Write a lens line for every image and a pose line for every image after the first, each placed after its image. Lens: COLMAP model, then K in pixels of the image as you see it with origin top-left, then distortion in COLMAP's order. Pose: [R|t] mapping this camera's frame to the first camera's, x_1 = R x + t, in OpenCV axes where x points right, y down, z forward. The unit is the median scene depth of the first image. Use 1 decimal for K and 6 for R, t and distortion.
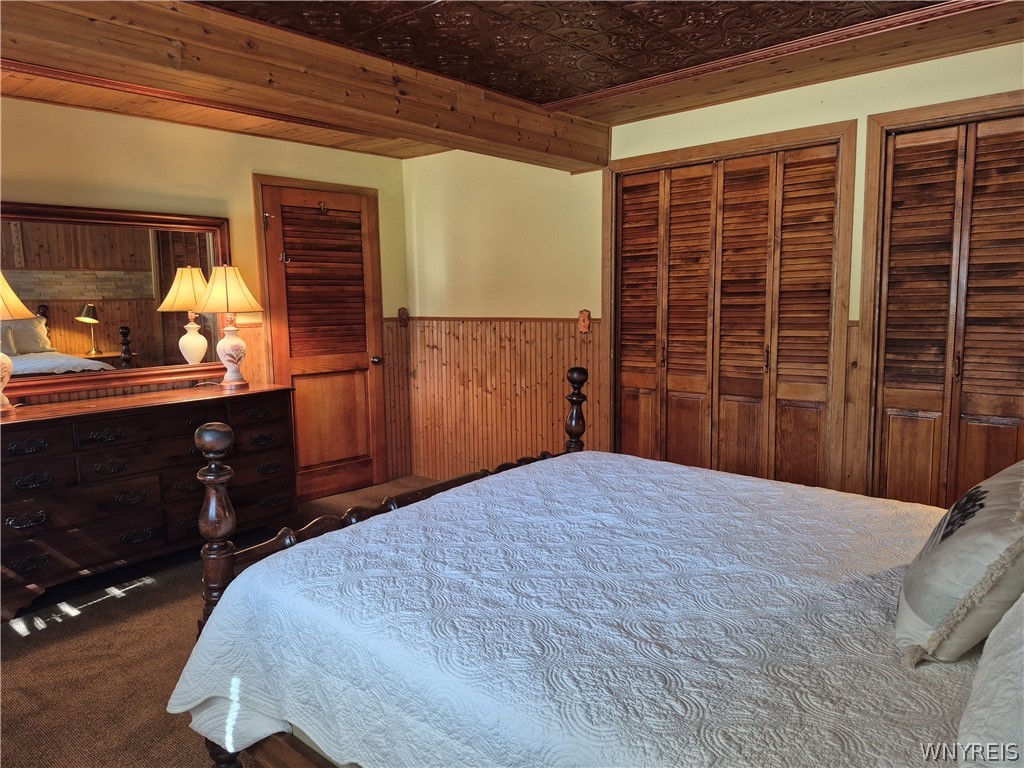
lens RADIAL K [[707.5, 0, 511.5], [0, 707.5, 384.7], [0, 0, 1]] dist [0.067160, -0.072828]
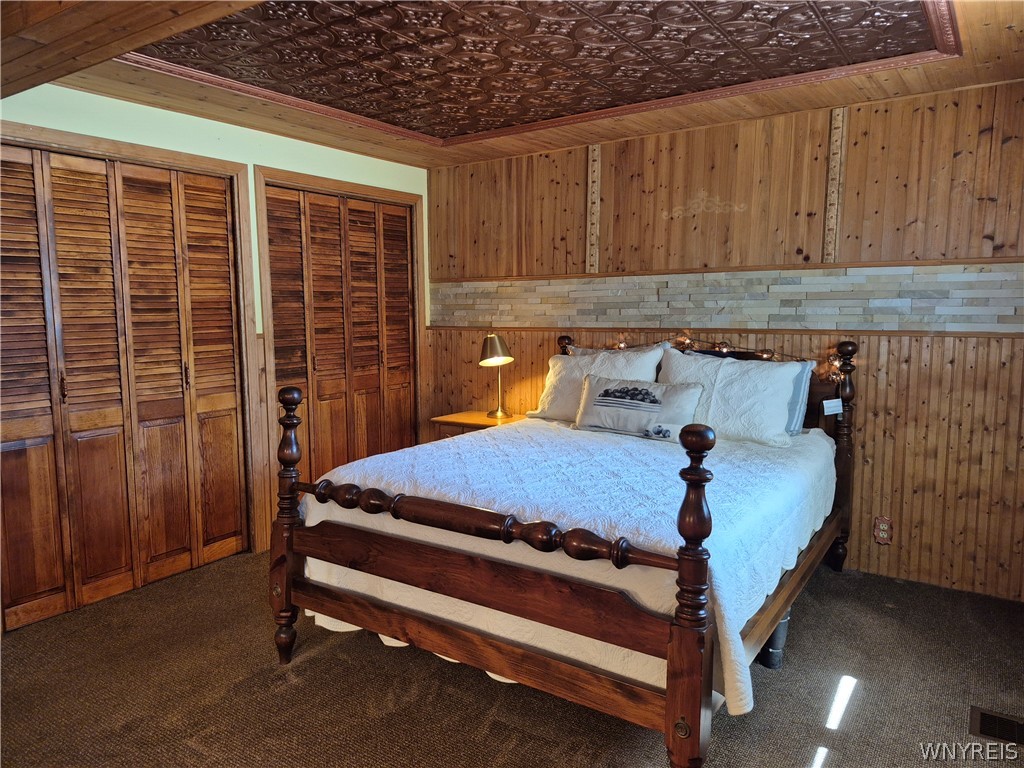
lens RADIAL K [[707.5, 0, 503.3], [0, 707.5, 384.7], [0, 0, 1]] dist [0.067160, -0.072828]
pose [[-0.110324, -0.091781, 0.989649, -0.681651], [0.137672, 0.984717, 0.106671, -0.069806], [-0.984314, 0.148015, -0.096003, 0.663132]]
